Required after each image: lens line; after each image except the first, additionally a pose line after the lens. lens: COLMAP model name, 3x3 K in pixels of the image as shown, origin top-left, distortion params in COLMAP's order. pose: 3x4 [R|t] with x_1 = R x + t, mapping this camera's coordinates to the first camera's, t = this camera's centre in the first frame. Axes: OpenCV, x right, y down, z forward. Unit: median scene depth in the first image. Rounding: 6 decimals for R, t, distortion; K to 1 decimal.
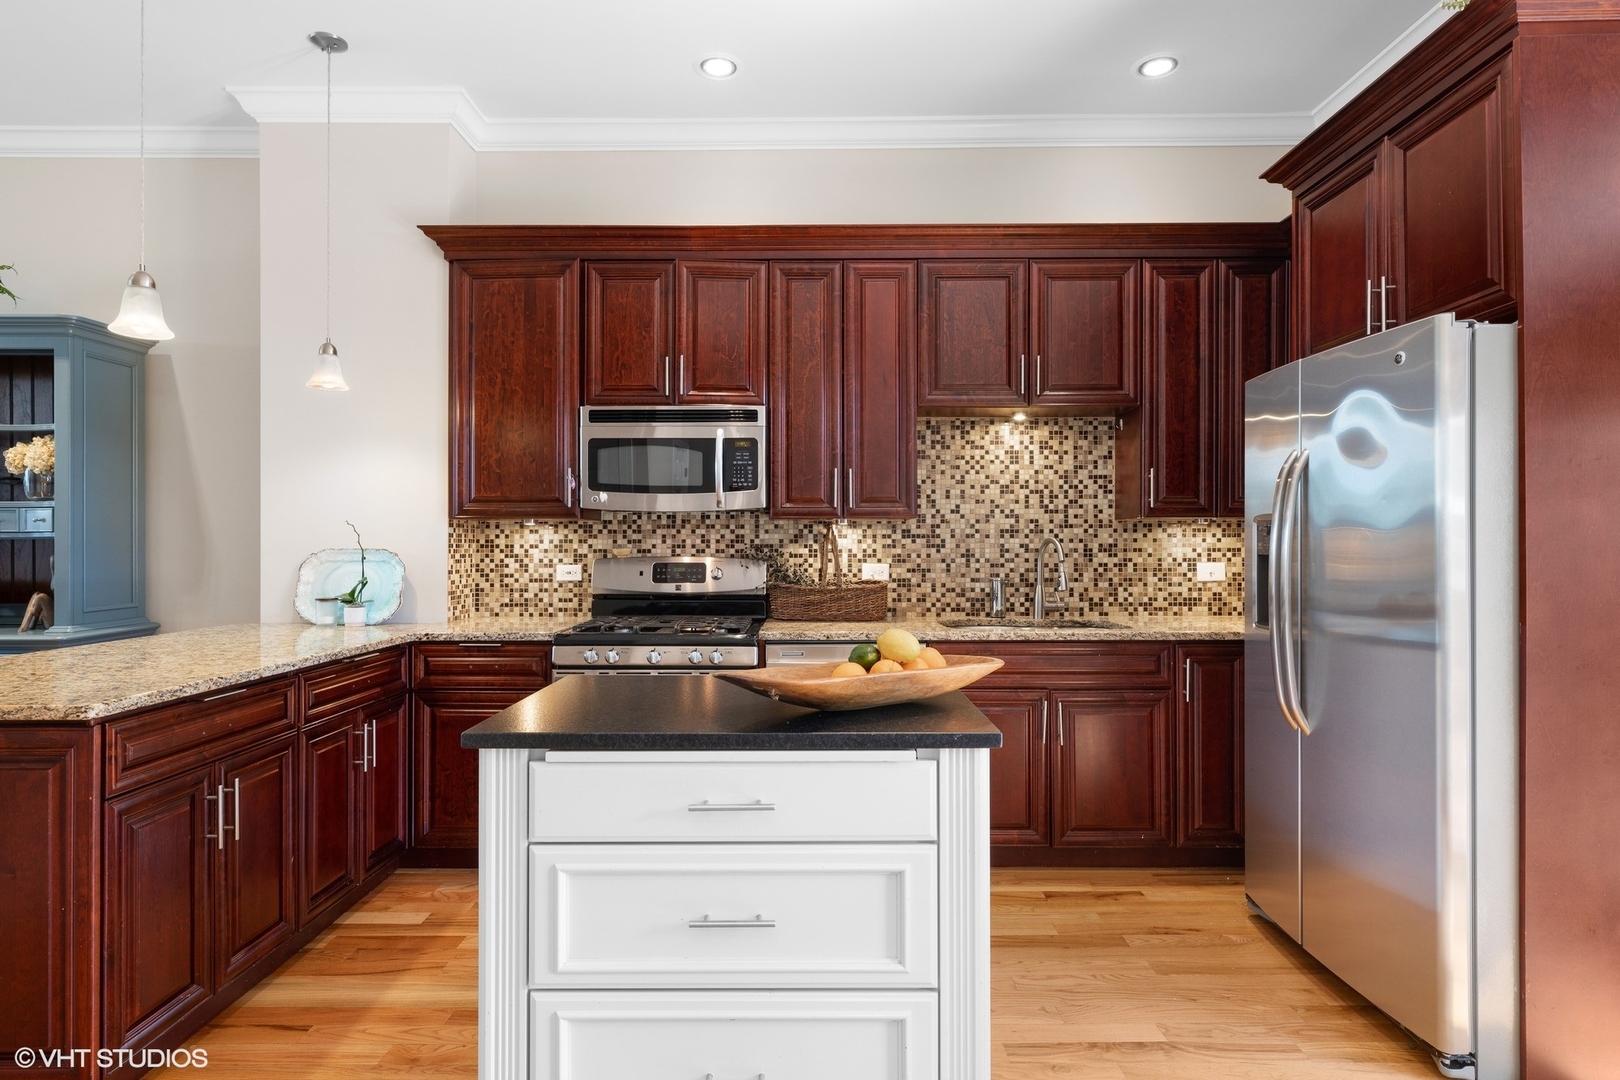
lens RADIAL K [[866.4, 0, 810.0], [0, 866.4, 540.0], [0, 0, 1]] dist [0.002684, 0.000279]
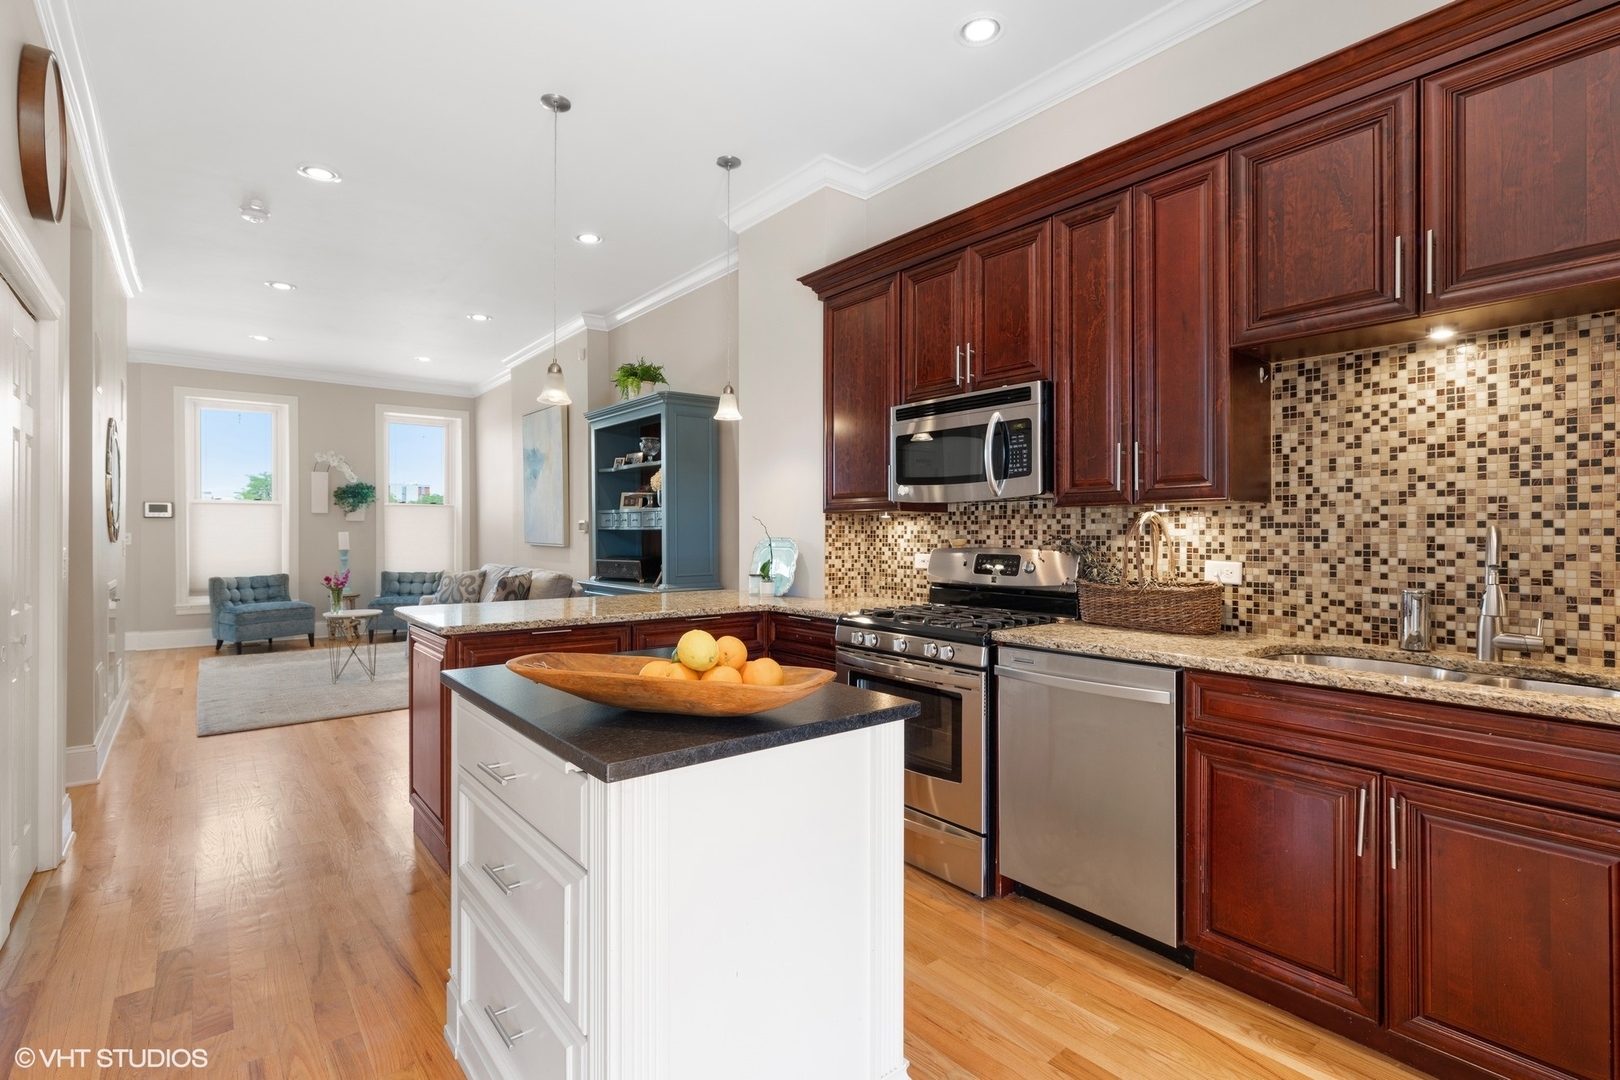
lens RADIAL K [[764.5, 0, 810.0], [0, 764.5, 540.0], [0, 0, 1]] dist [-0.001529, -0.000101]
pose [[0.625194, 0.008738, -0.780420, 0.375876], [0.000777, 0.999930, 0.011819, -0.000043], [0.780469, -0.007995, 0.625144, 0.289059]]
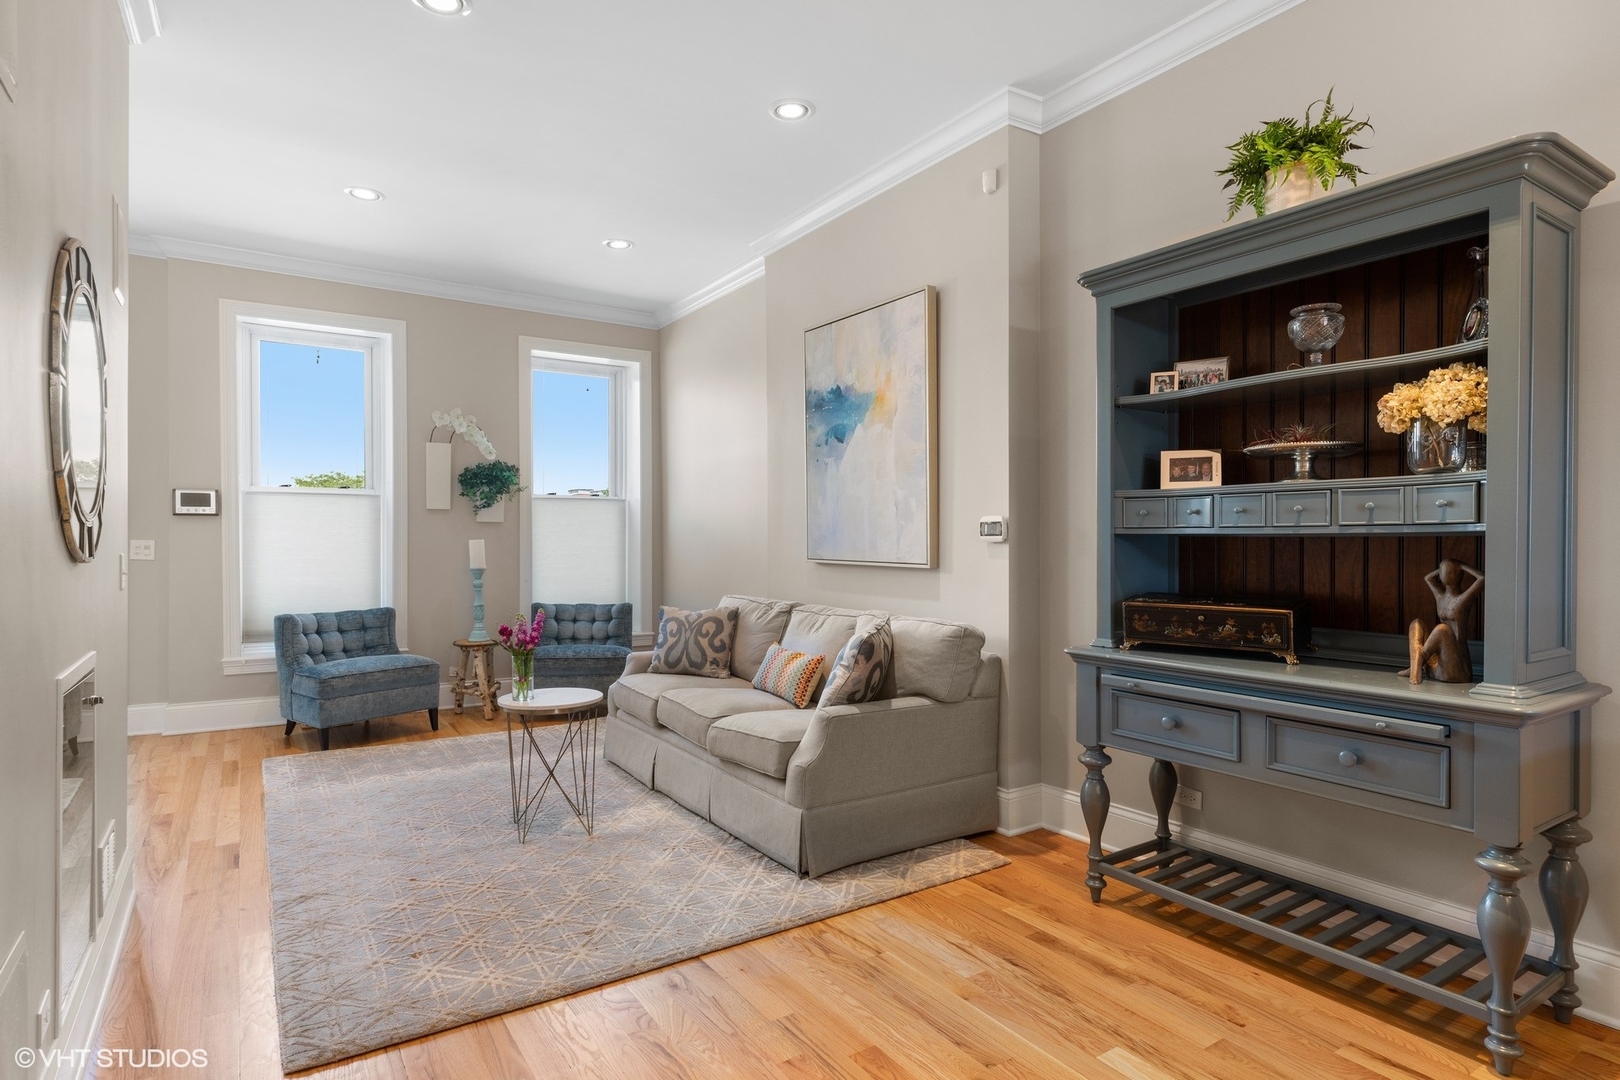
lens RADIAL K [[865.8, 0, 812.0], [0, 865.8, 555.2], [0, 0, 1]] dist [0.000542, 0.000070]
pose [[0.549742, 0.014739, -0.835205, -0.567832], [-0.000186, 0.999846, 0.017522, 0.002287], [0.835335, -0.009477, 0.549660, 0.268157]]
